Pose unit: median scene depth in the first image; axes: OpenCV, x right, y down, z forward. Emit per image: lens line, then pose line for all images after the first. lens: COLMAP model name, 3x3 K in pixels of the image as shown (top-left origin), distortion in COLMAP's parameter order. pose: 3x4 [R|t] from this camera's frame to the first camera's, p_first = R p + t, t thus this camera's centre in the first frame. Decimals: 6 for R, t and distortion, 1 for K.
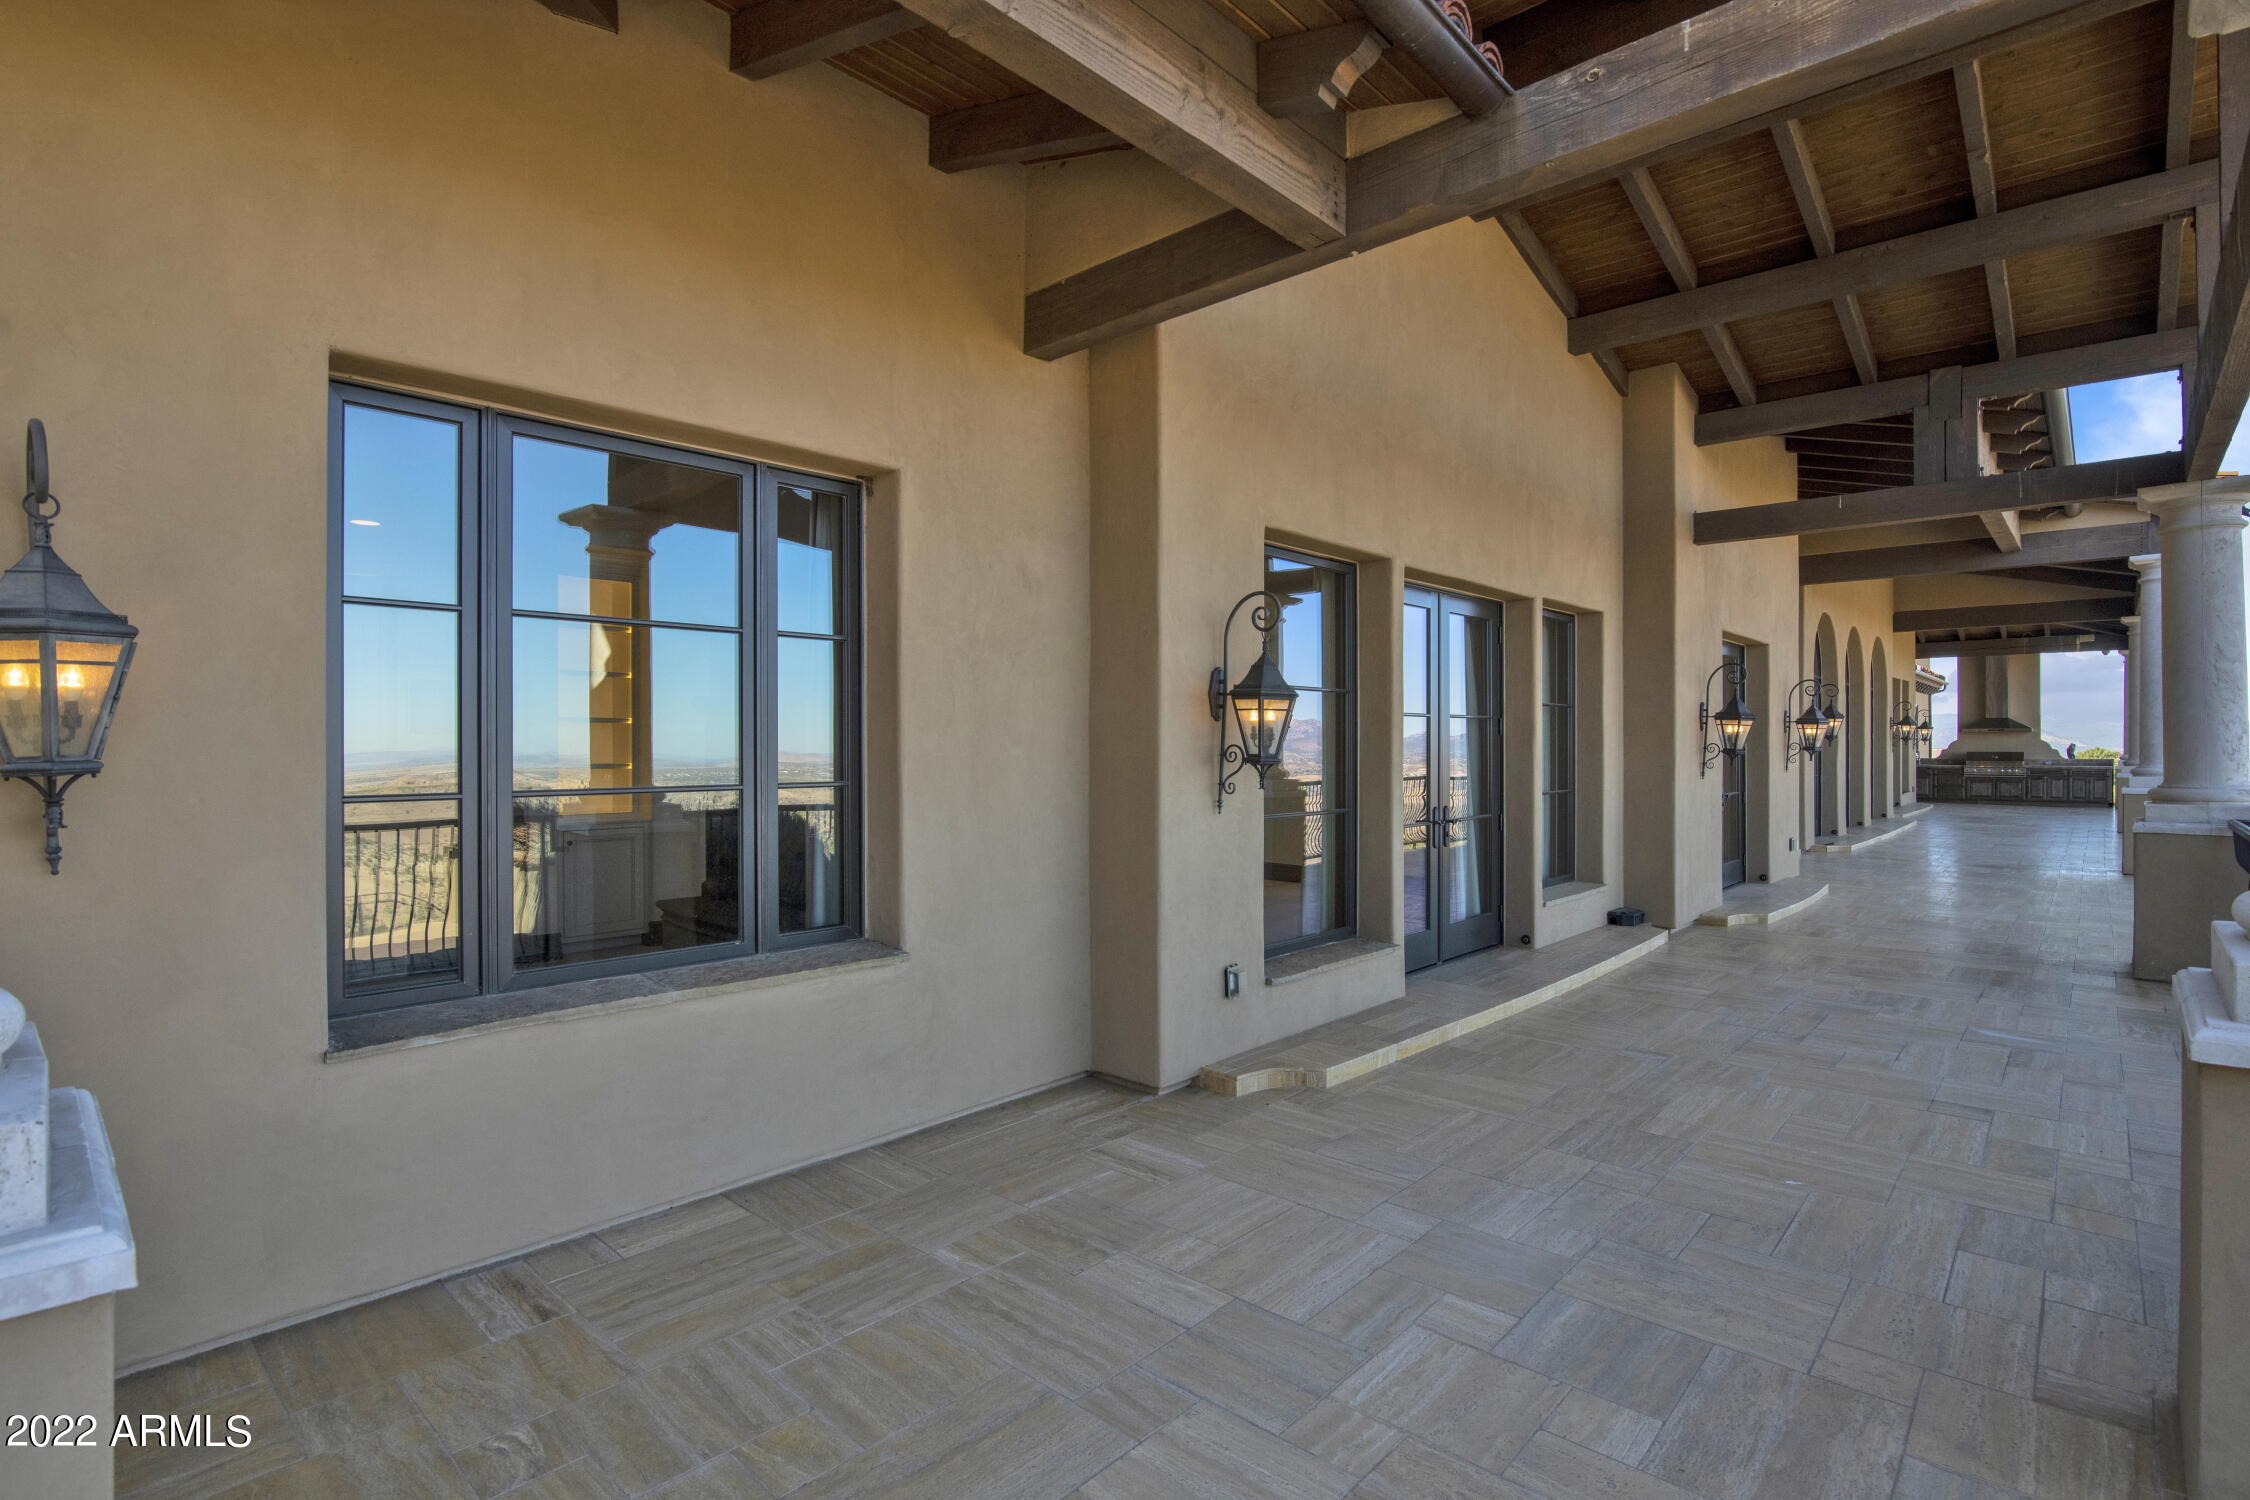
lens RADIAL K [[1063.3, 0, 1133.1], [0, 1063.3, 749.2], [0, 0, 1]] dist [-0.013305, 0.000085]
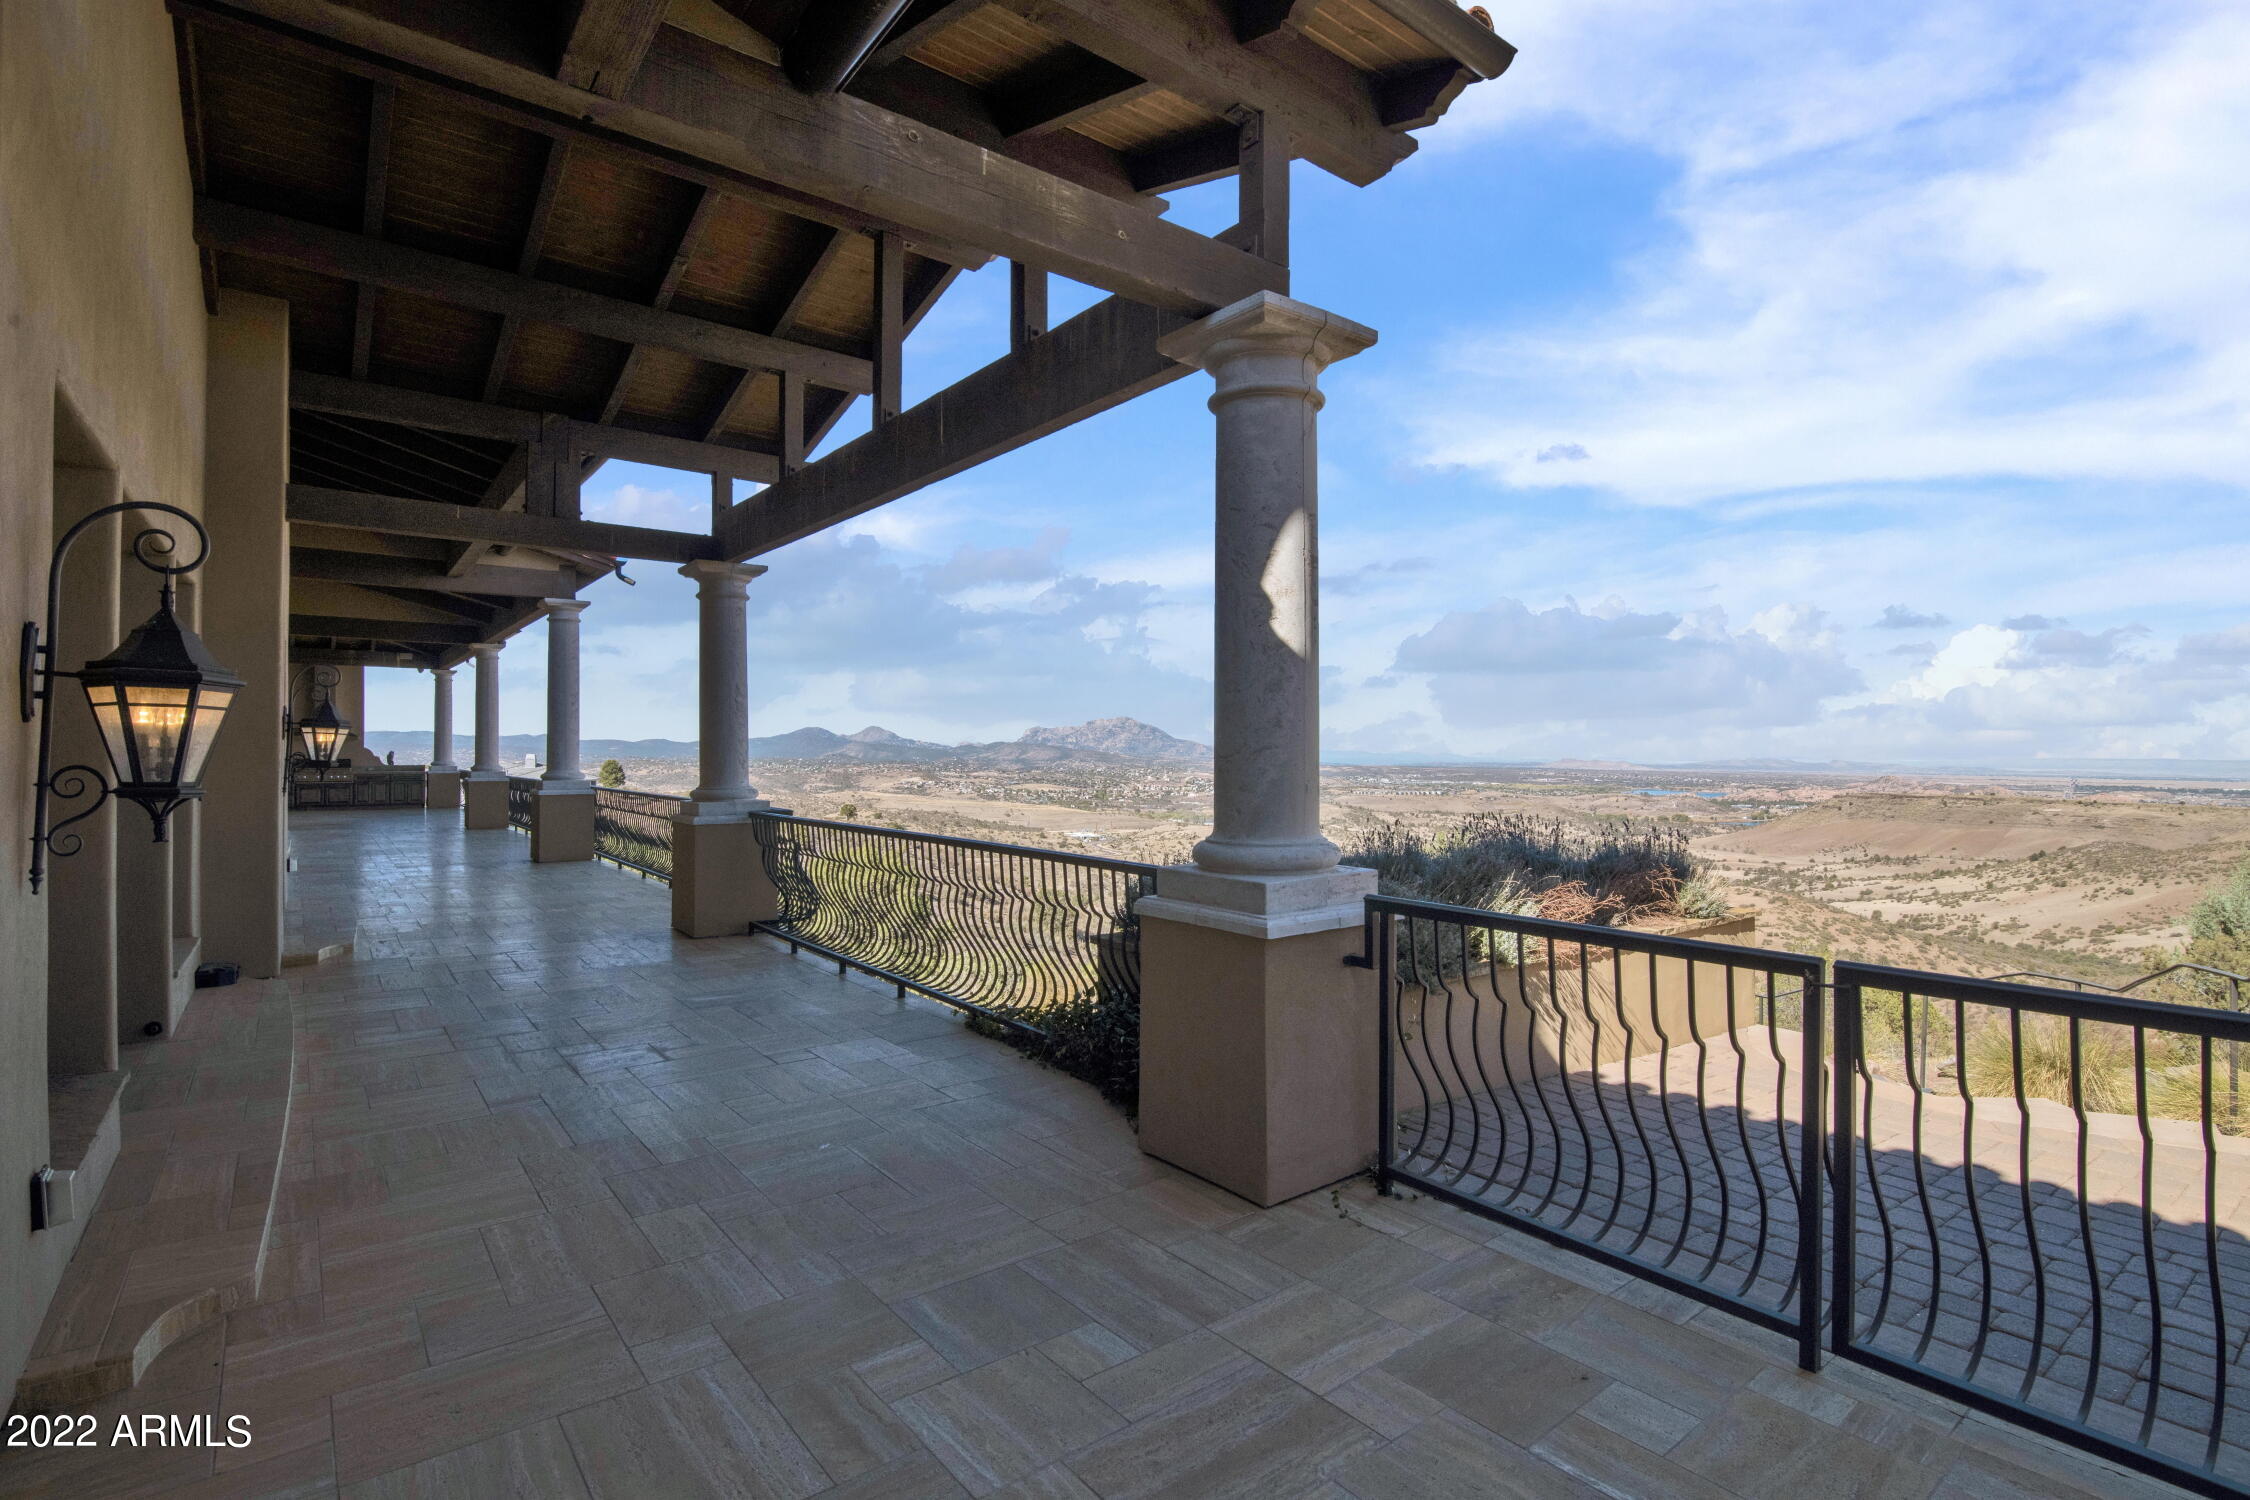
lens RADIAL K [[1063.3, 0, 1124.0], [0, 1063.3, 753.9], [0, 0, 1]] dist [-0.013305, 0.000085]
pose [[0.176811, 0.001872, 0.984243, -0.250897], [-0.001550, 0.999997, -0.001623, -0.007648], [-0.984244, -0.001238, 0.176813, 0.265792]]
